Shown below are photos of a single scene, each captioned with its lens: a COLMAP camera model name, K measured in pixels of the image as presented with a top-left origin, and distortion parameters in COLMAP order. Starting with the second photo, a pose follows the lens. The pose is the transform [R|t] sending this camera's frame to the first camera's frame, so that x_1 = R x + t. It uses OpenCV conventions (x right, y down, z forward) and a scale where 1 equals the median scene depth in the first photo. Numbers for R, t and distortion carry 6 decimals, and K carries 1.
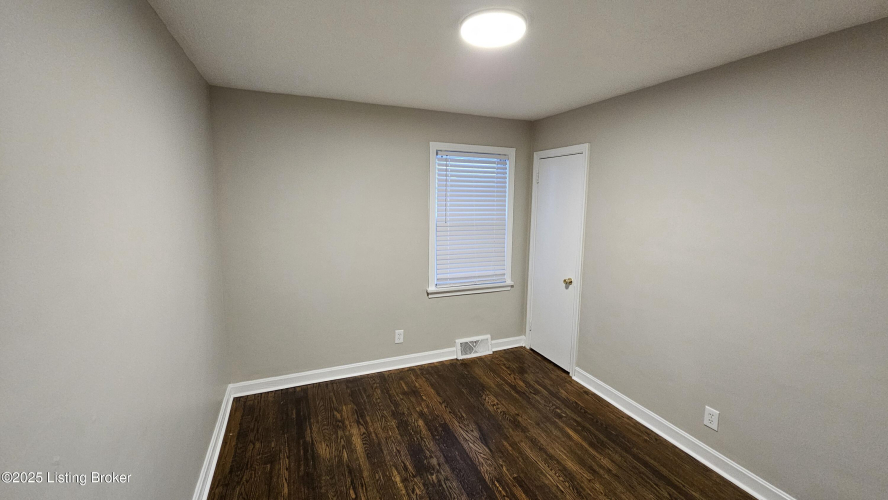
lens RADIAL K [[362.7, 0, 444.8], [0, 362.7, 246.0], [0, 0, 1]] dist [0.001025, 0.000342]
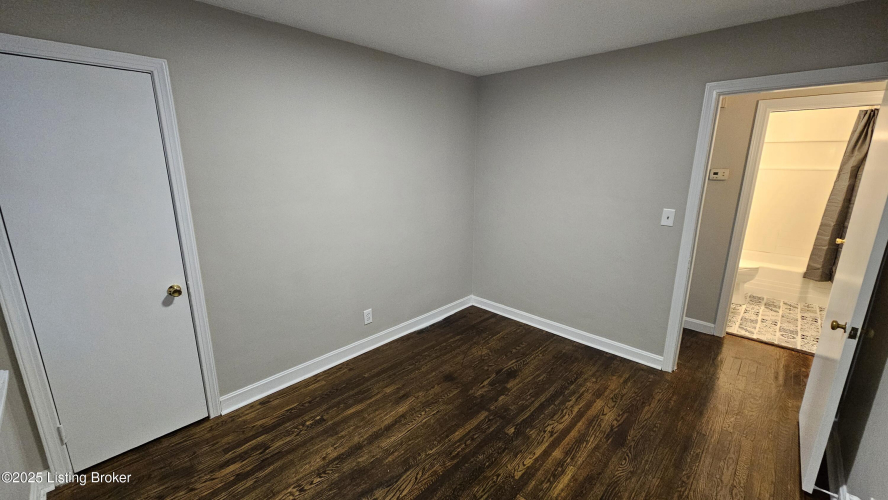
lens RADIAL K [[362.7, 0, 444.8], [0, 362.7, 246.0], [0, 0, 1]] dist [0.001025, 0.000342]
pose [[-0.398717, -0.226920, 0.888556, -0.469563], [0.114500, 0.949004, 0.293736, -0.130265], [-0.909898, 0.218857, -0.352401, 1.000011]]
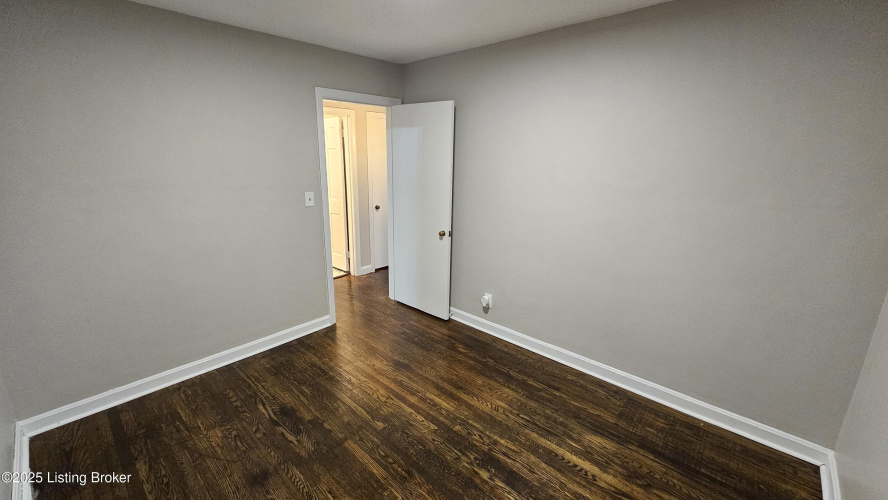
lens RADIAL K [[362.7, 0, 444.8], [0, 362.7, 246.0], [0, 0, 1]] dist [0.001025, 0.000342]
pose [[-0.910001, 0.080405, -0.406734, 0.296888], [-0.077801, 0.930472, 0.358007, -0.148790], [0.407240, 0.357431, -0.840475, 1.272278]]
